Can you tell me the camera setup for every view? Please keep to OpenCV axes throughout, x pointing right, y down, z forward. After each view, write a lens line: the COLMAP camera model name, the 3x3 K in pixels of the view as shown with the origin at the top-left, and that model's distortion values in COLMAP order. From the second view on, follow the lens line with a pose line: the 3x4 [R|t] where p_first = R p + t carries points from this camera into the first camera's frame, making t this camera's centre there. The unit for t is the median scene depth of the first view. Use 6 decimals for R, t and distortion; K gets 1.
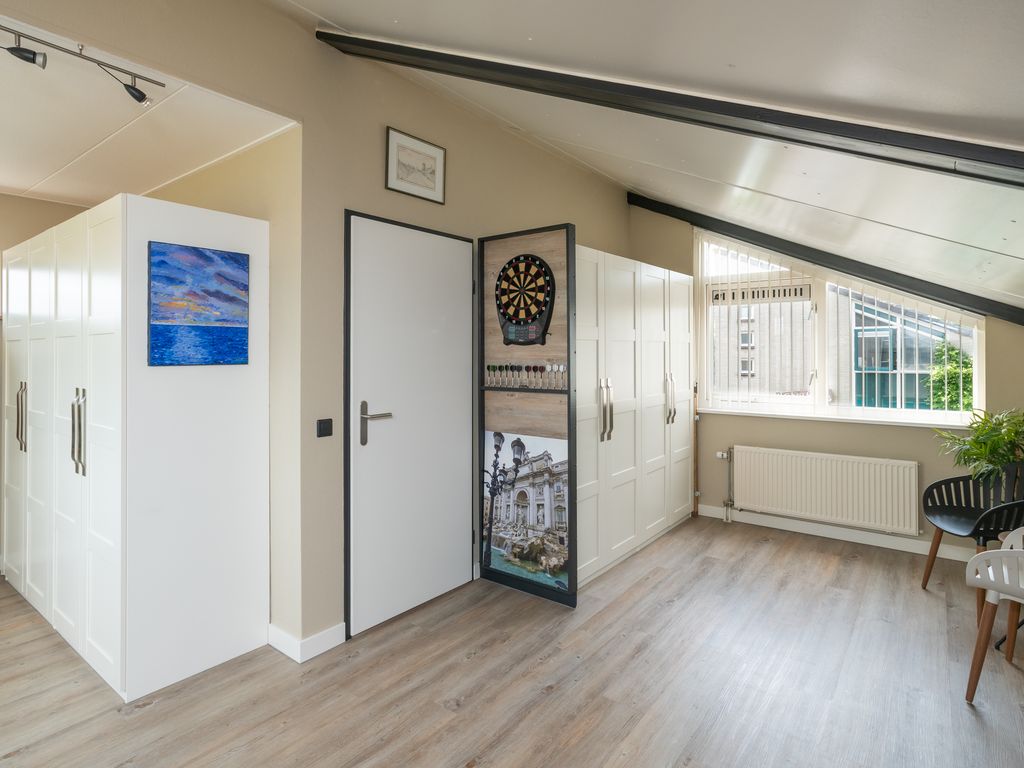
lens RADIAL K [[542.9, 0, 510.4], [0, 542.9, 362.1], [0, 0, 1]] dist [-0.000379, 0.000030]
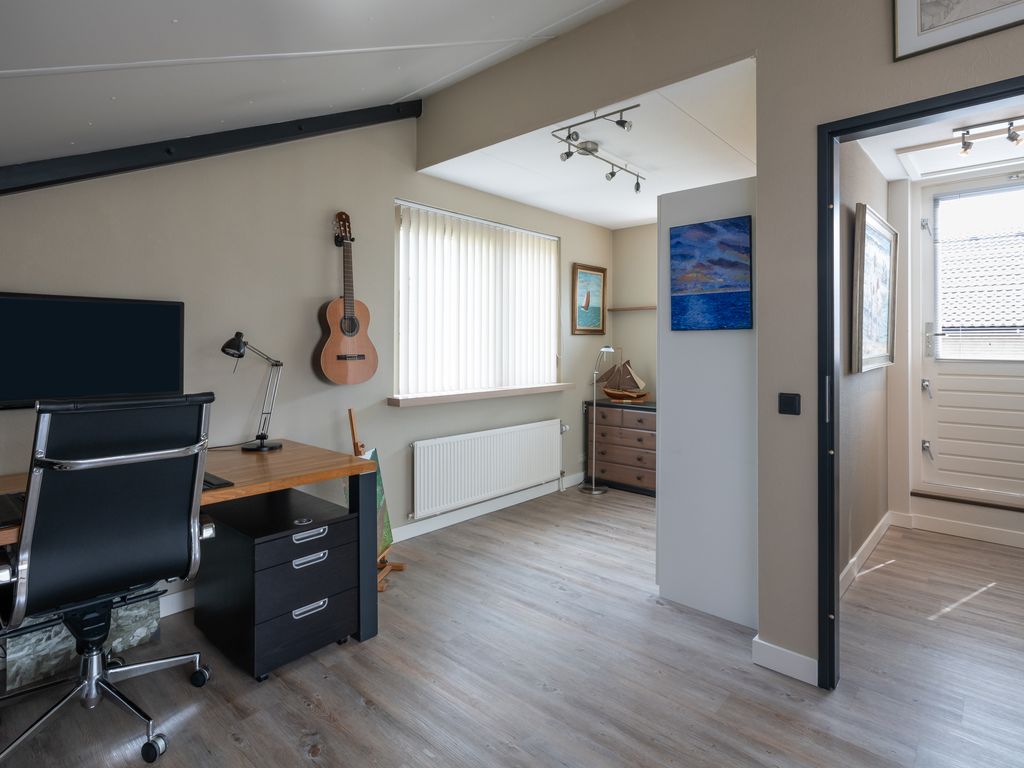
lens RADIAL K [[563.7, 0, 507.1], [0, 563.7, 351.4], [0, 0, 1]] dist [-0.006445, -0.000253]
pose [[-0.086722, 0.012571, -0.996153, 0.593139], [-0.017110, 0.999754, 0.014106, 0.039828], [0.996086, 0.018268, -0.086485, 0.703550]]
